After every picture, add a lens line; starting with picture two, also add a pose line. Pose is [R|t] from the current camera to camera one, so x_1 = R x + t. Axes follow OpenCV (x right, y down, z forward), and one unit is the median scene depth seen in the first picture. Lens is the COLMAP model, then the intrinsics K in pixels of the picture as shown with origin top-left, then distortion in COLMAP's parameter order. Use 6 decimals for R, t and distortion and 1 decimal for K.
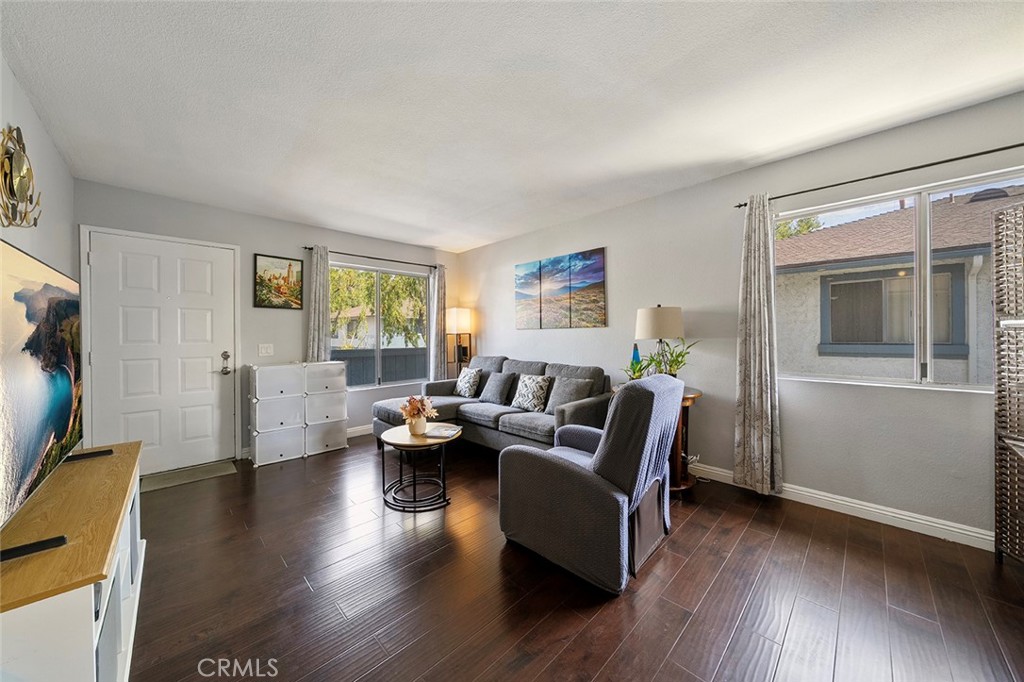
lens RADIAL K [[349.0, 0, 507.4], [0, 349.0, 337.3], [0, 0, 1]] dist [-0.019812, 0.000054]
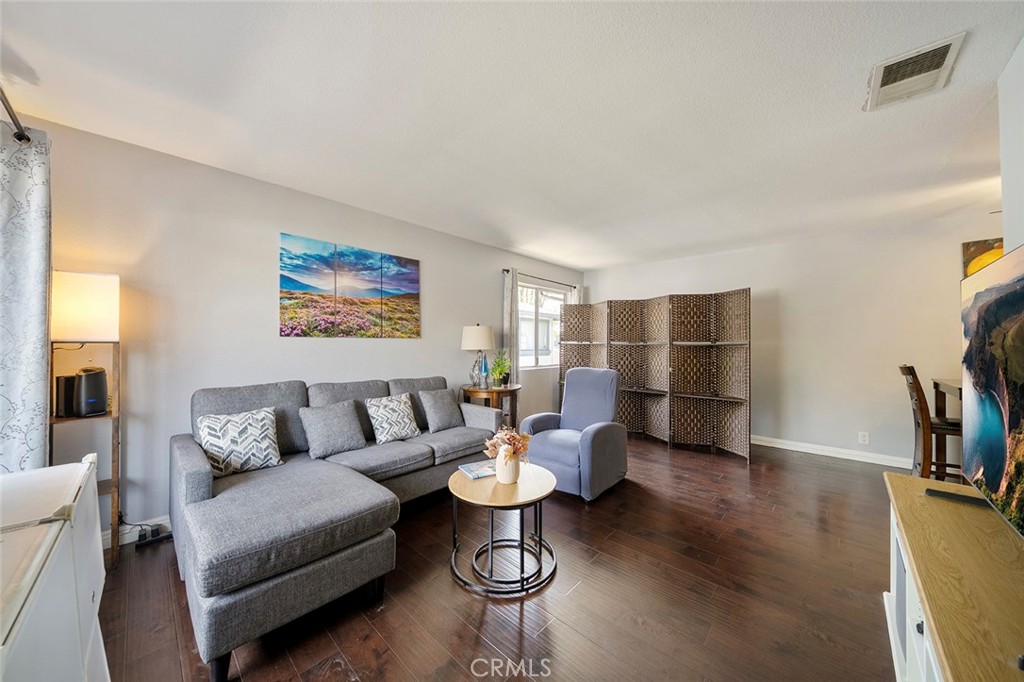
lens RADIAL K [[349.0, 0, 507.4], [0, 349.0, 337.3], [0, 0, 1]] dist [-0.019812, 0.000054]
pose [[-0.046674, 0.025283, 0.998590, -0.722678], [0.000709, 0.999680, -0.025277, -0.006117], [-0.998910, -0.000472, -0.046677, 0.751693]]
